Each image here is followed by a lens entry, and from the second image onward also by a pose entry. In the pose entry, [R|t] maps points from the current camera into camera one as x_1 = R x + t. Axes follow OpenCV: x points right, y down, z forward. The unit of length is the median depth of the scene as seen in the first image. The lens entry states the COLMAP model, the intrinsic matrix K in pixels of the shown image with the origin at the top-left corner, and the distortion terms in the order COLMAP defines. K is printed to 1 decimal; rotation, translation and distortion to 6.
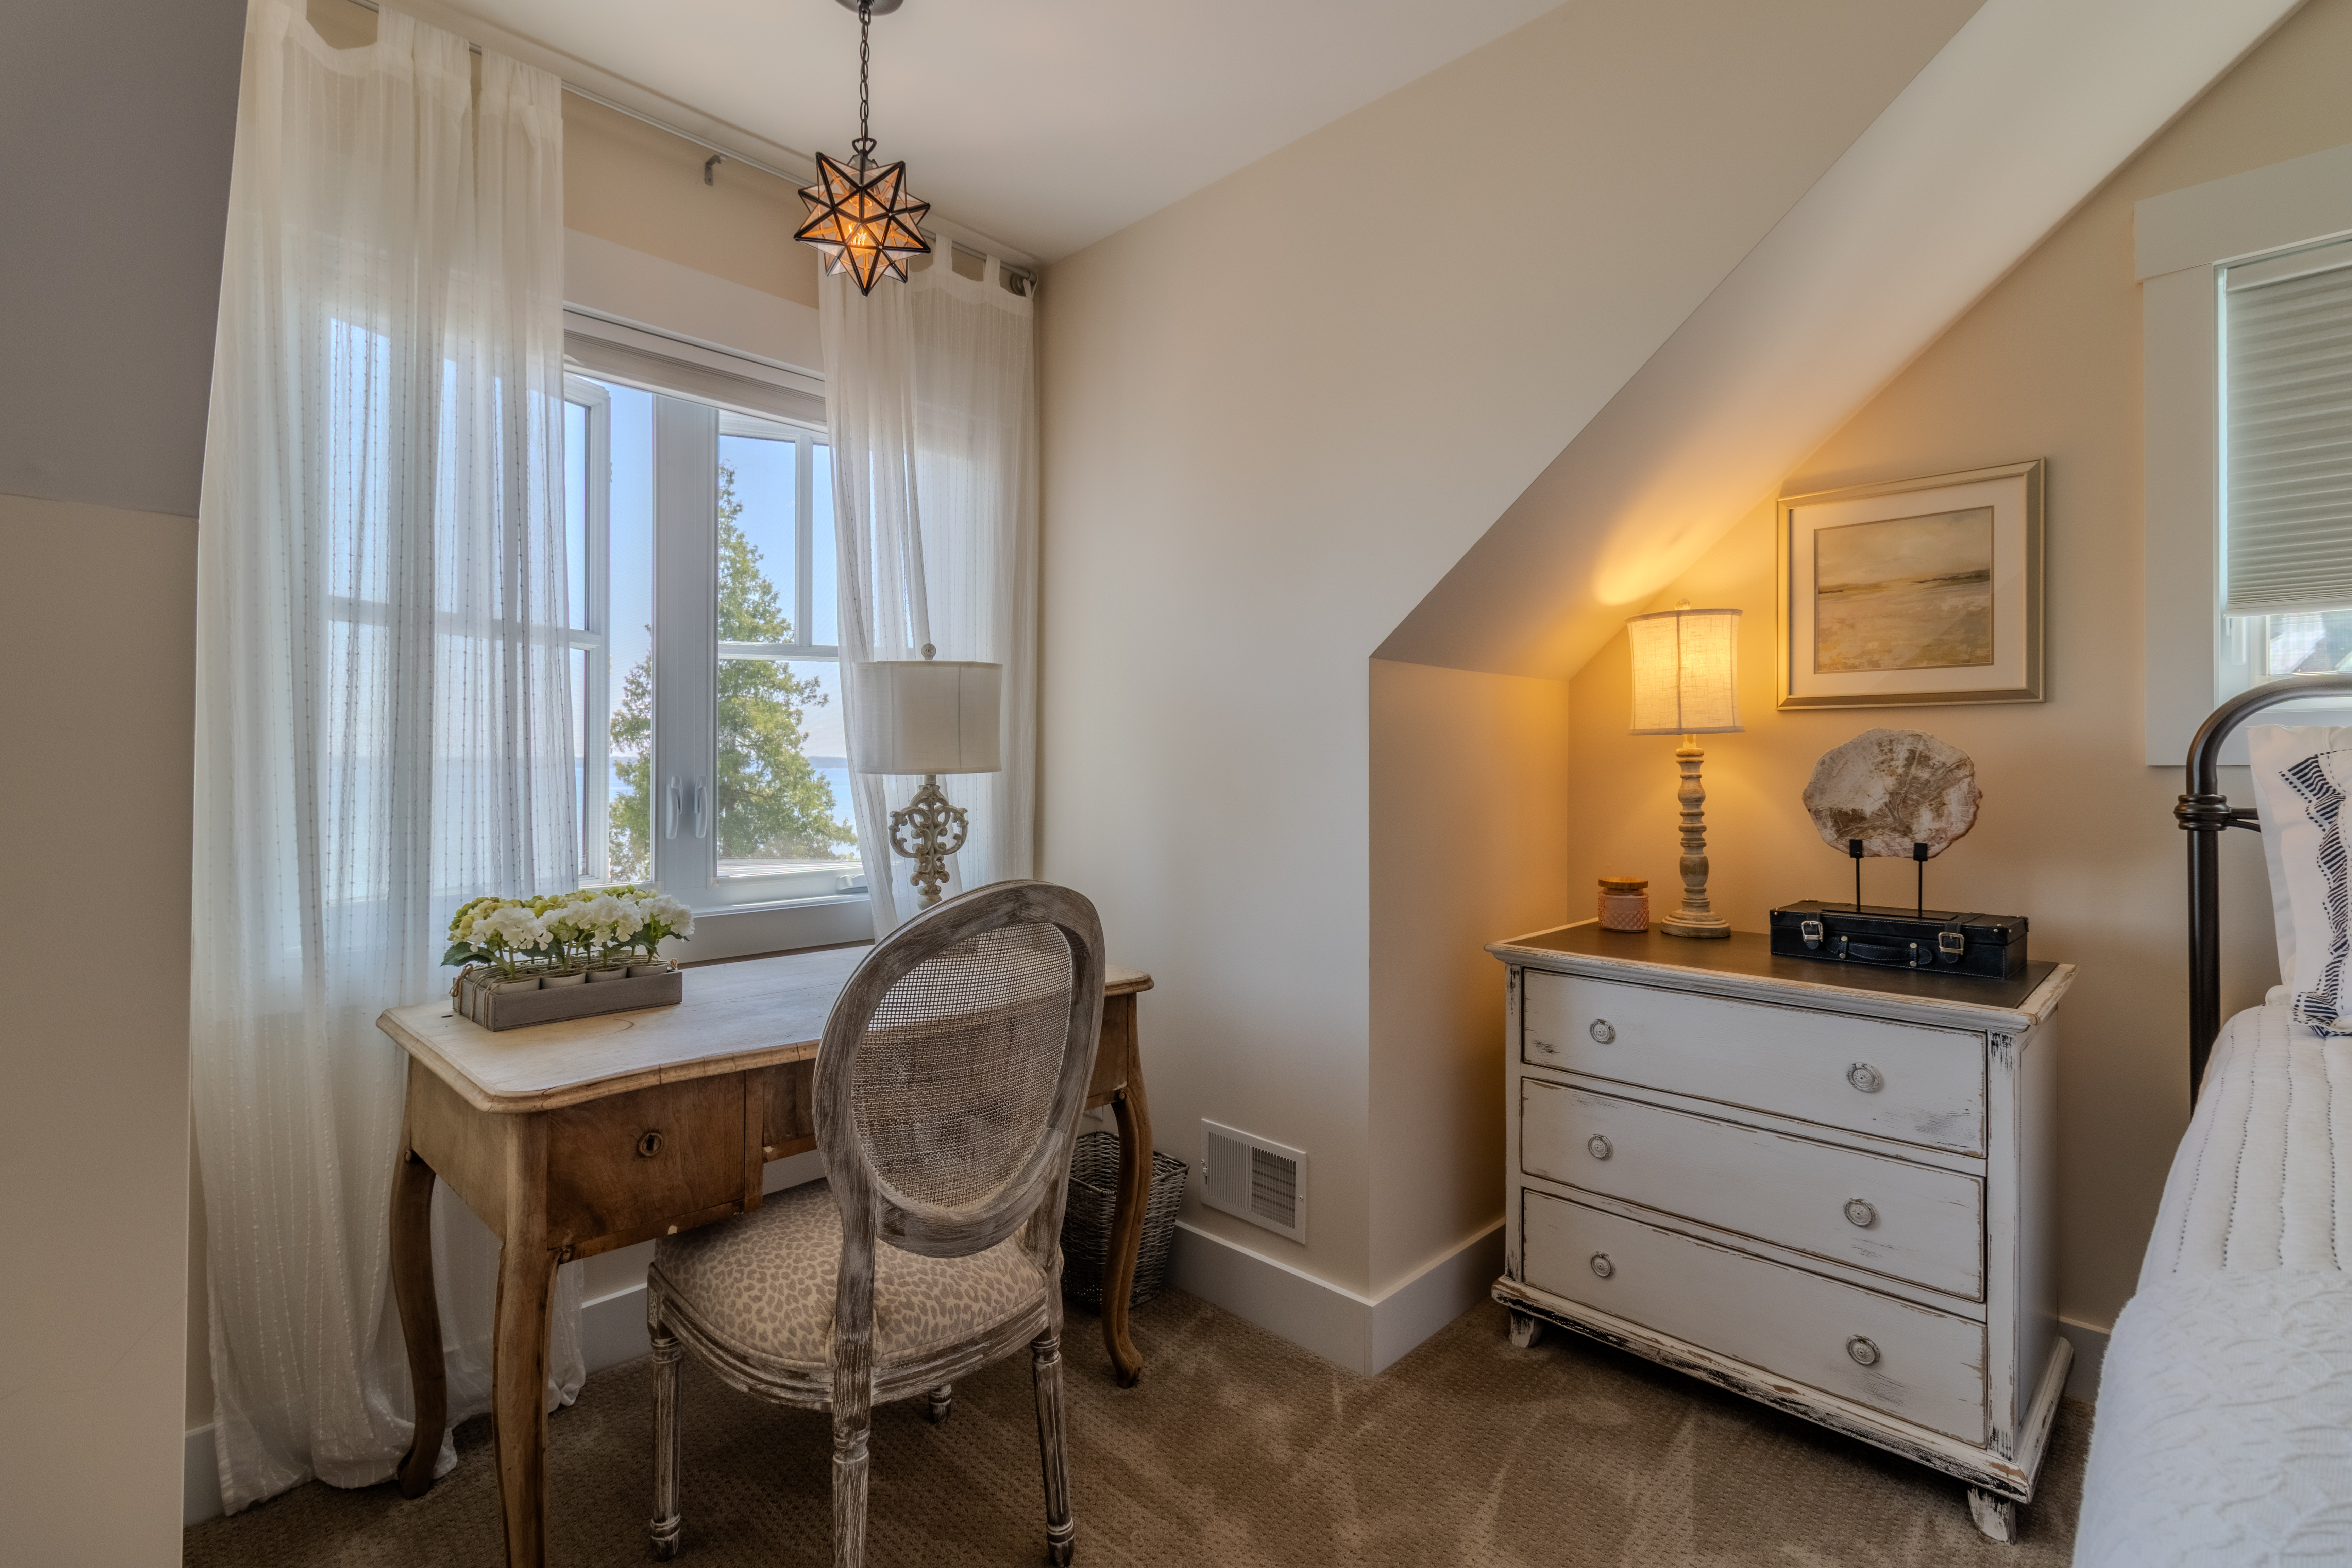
lens RADIAL K [[1107.5, 0, 1177.7], [0, 1107.5, 758.6], [0, 0, 1]] dist [0.001057, 0.000590]
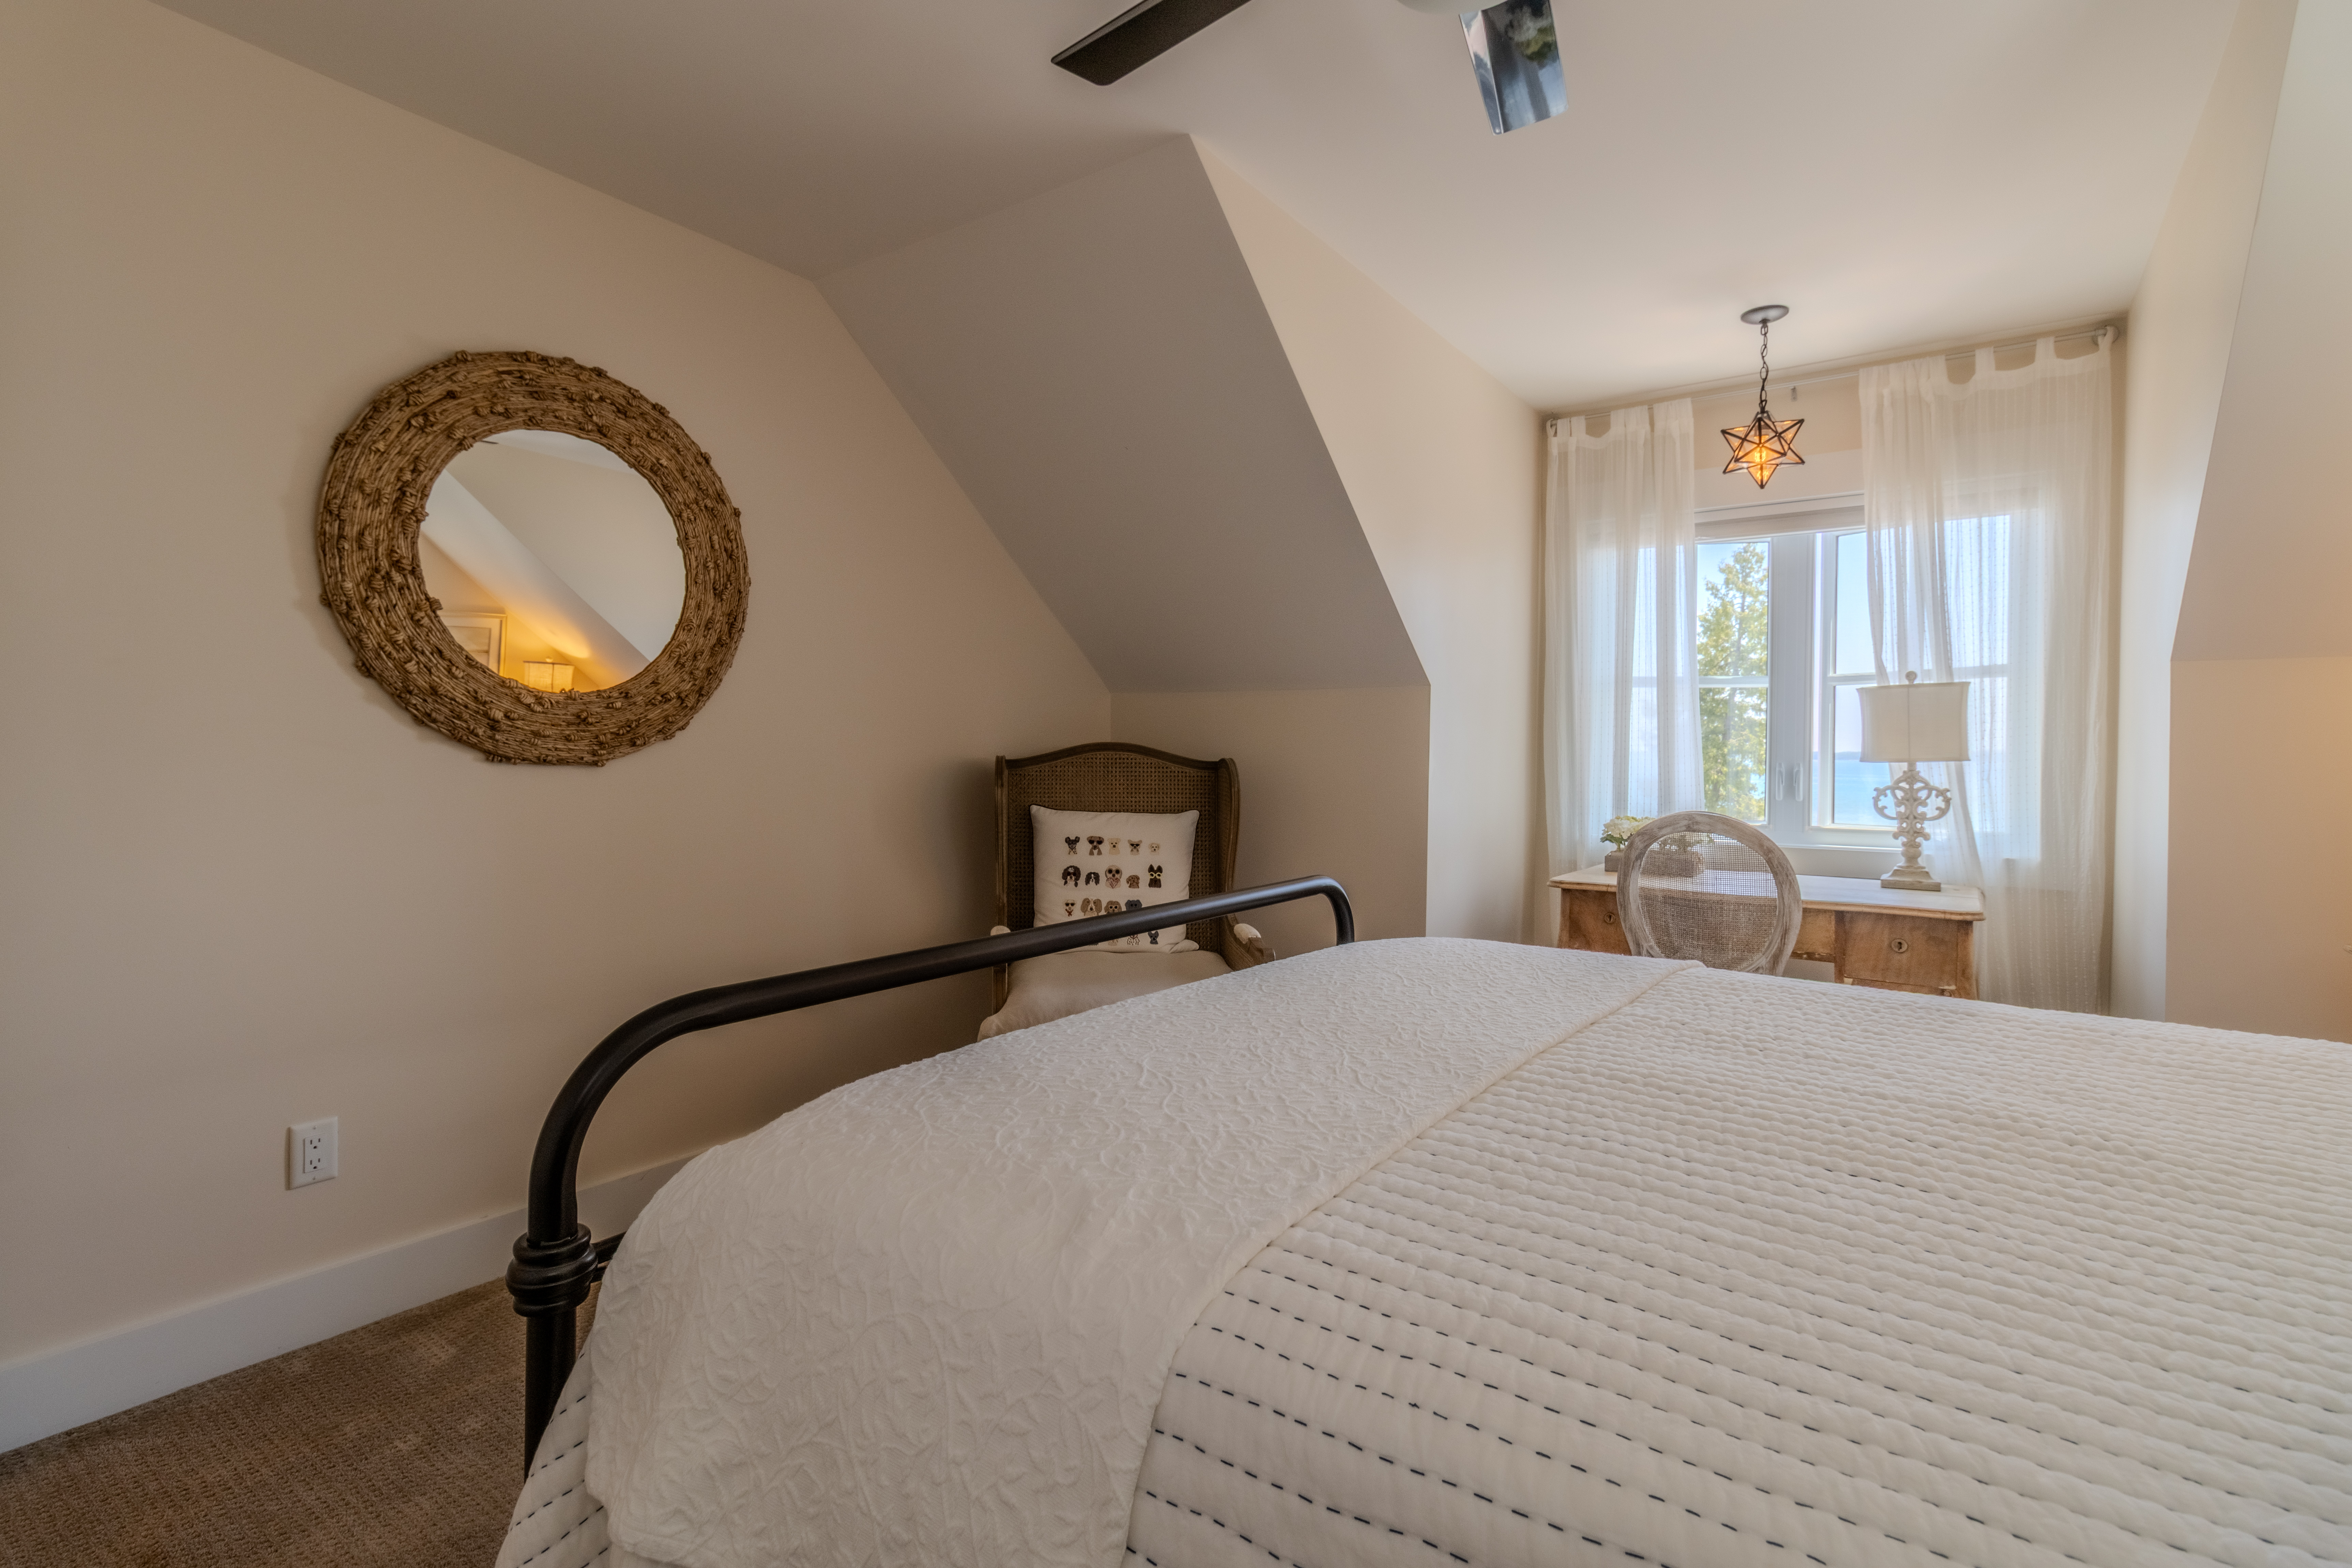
lens RADIAL K [[1107.4, 0, 1171.3], [0, 1107.4, 755.7], [0, 0, 1]] dist [0.001057, 0.000590]
pose [[0.139854, 0.003431, -0.990166, 1.092715], [-0.001377, 0.999994, 0.003271, 0.001683], [0.990171, 0.000906, 0.139858, -0.142498]]
